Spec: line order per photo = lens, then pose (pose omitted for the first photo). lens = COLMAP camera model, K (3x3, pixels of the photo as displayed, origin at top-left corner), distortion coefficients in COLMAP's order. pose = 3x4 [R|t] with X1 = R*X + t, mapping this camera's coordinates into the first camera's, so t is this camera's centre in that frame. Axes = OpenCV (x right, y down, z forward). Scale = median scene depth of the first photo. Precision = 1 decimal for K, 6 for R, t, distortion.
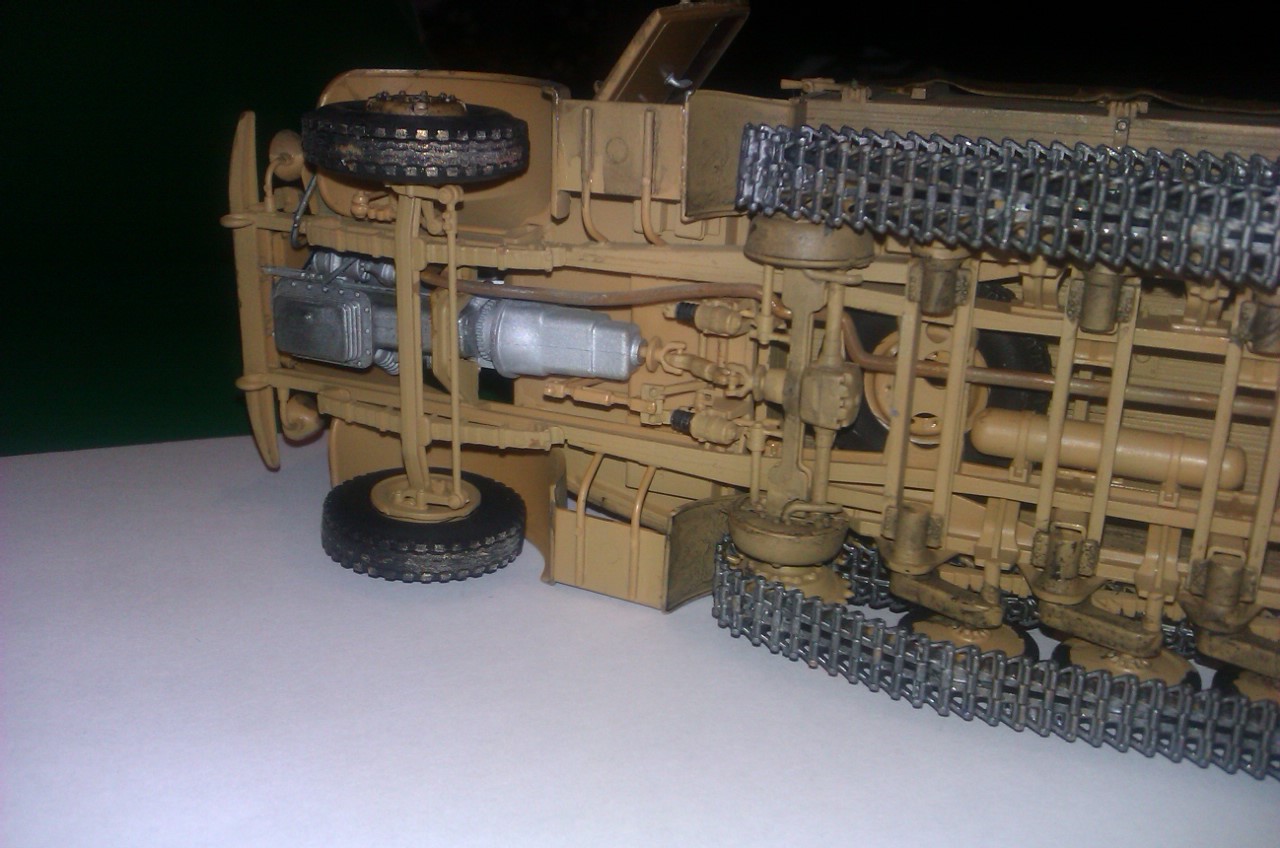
lens RADIAL K [[1313.6, 0, 636.2], [0, 1313.6, 436.2], [0, 0, 1]] dist [0.000708, 0.000000]
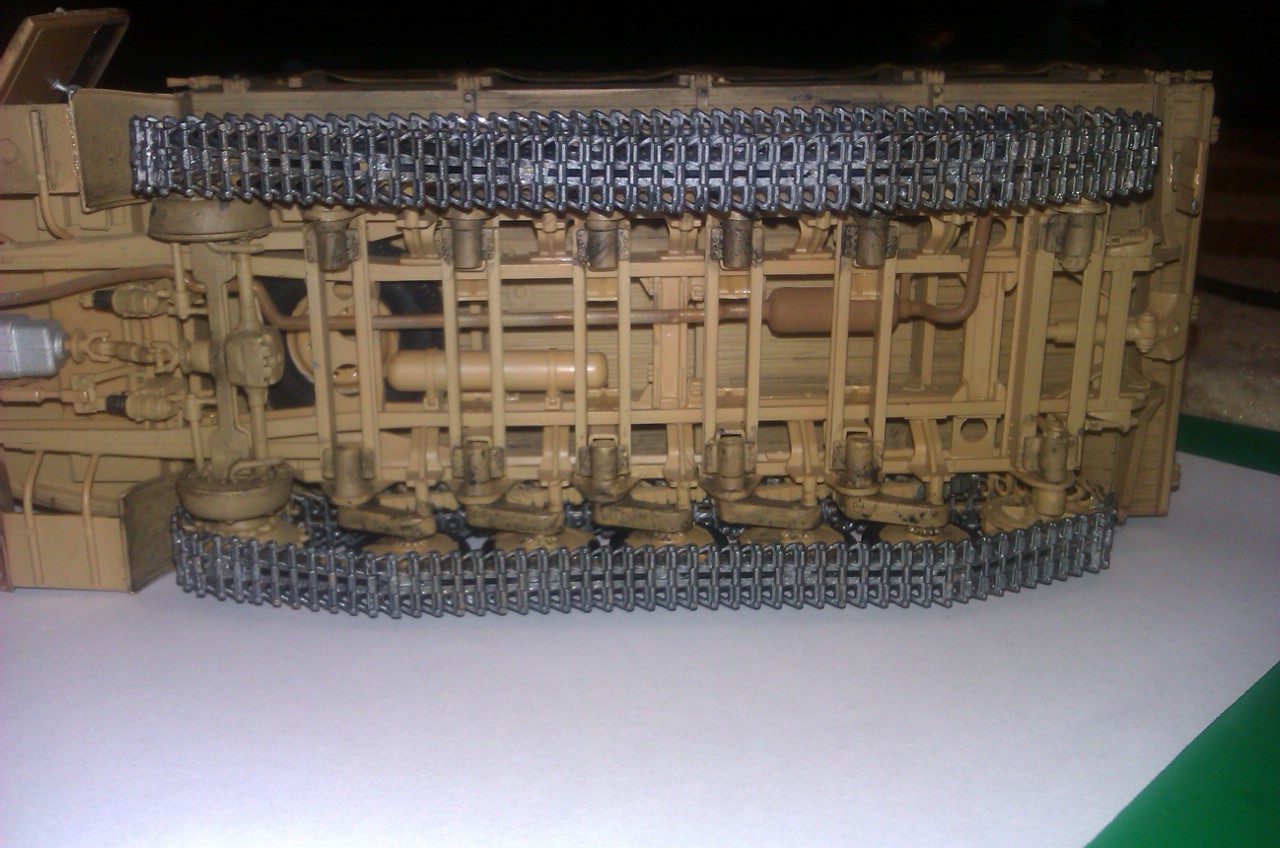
lens RADIAL K [[1313.6, 0, 637.6], [0, 1313.6, 417.1], [0, 0, 1]] dist [0.000708, 0.000000]
pose [[0.915644, -0.147761, 0.373849, 0.023489], [0.156973, 0.987585, 0.005872, 0.062022], [-0.370076, 0.053308, 0.927471, -0.133513]]
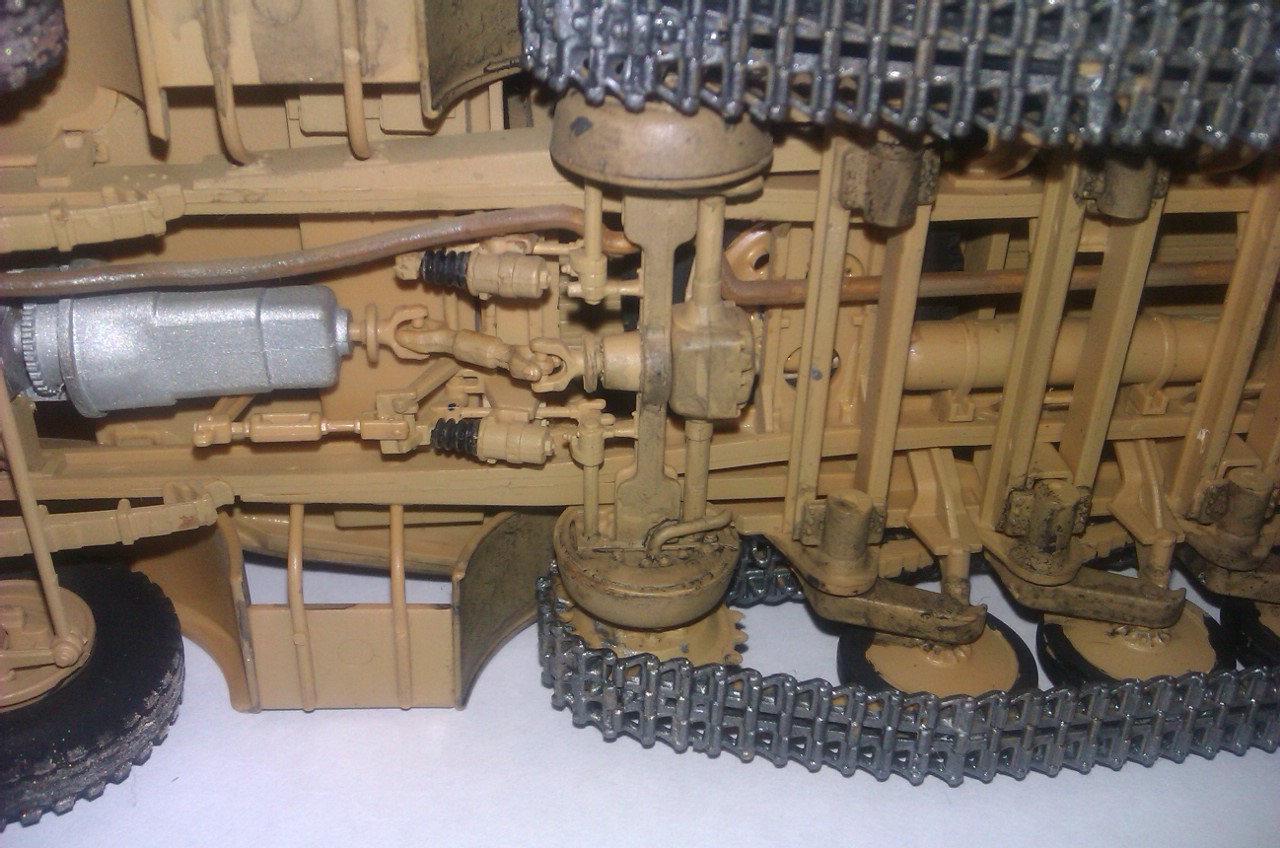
lens RADIAL K [[1313.6, 0, 641.6], [0, 1313.6, 426.5], [0, 0, 1]] dist [0.000708, 0.000000]
pose [[0.874248, -0.263382, 0.407824, -0.143792], [0.155756, 0.947805, 0.278220, -0.183529], [-0.459816, -0.179712, 0.869640, 0.474261]]
